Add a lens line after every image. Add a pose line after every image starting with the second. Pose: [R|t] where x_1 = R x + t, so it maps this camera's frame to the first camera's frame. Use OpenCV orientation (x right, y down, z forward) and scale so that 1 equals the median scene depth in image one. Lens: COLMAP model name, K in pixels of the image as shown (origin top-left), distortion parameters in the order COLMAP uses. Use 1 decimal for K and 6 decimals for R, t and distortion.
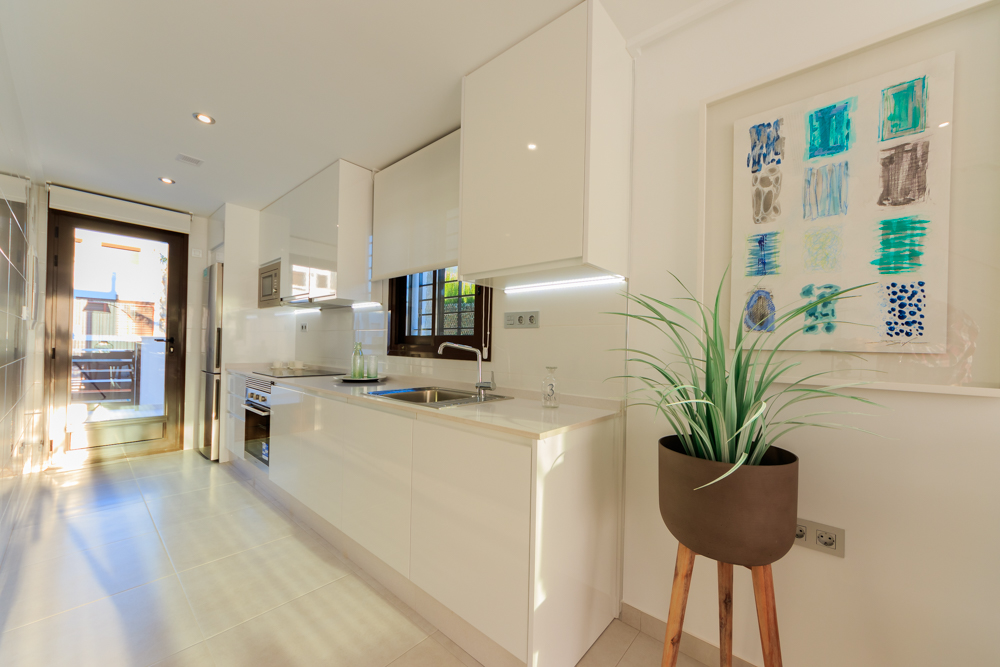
lens RADIAL K [[376.7, 0, 500.5], [0, 376.7, 344.1], [0, 0, 1]] dist [0.001148, 0.000066]
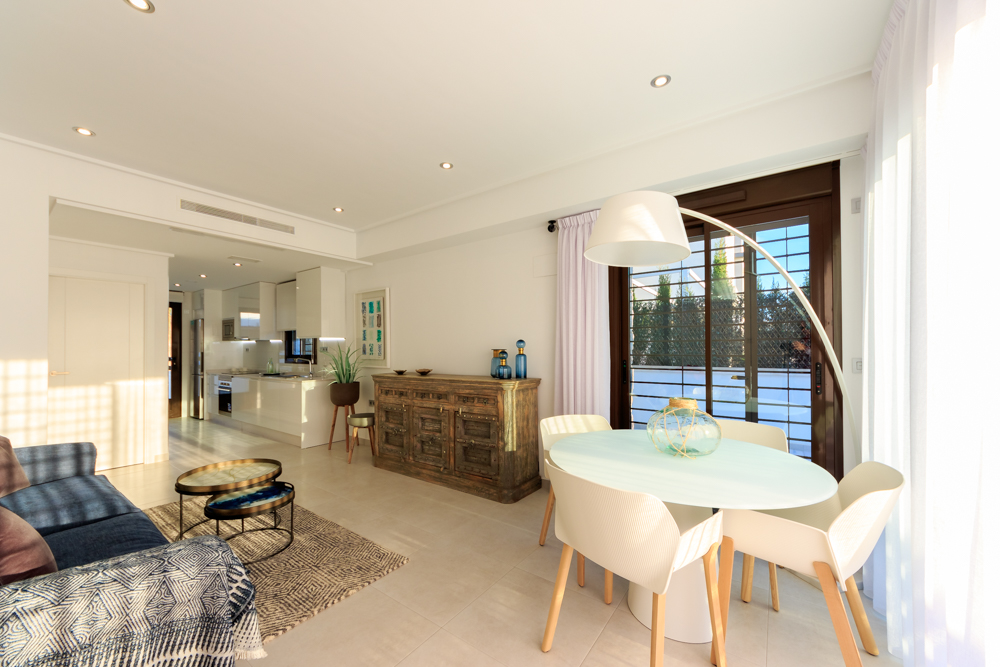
lens RADIAL K [[338.7, 0, 468.1], [0, 338.7, 352.2], [0, 0, 1]] dist [0.000136, -0.000002]
pose [[0.996382, -0.024165, 0.081482, 0.646263], [0.023695, 0.999697, 0.006728, -0.024747], [-0.081620, -0.004773, 0.996652, -1.147012]]
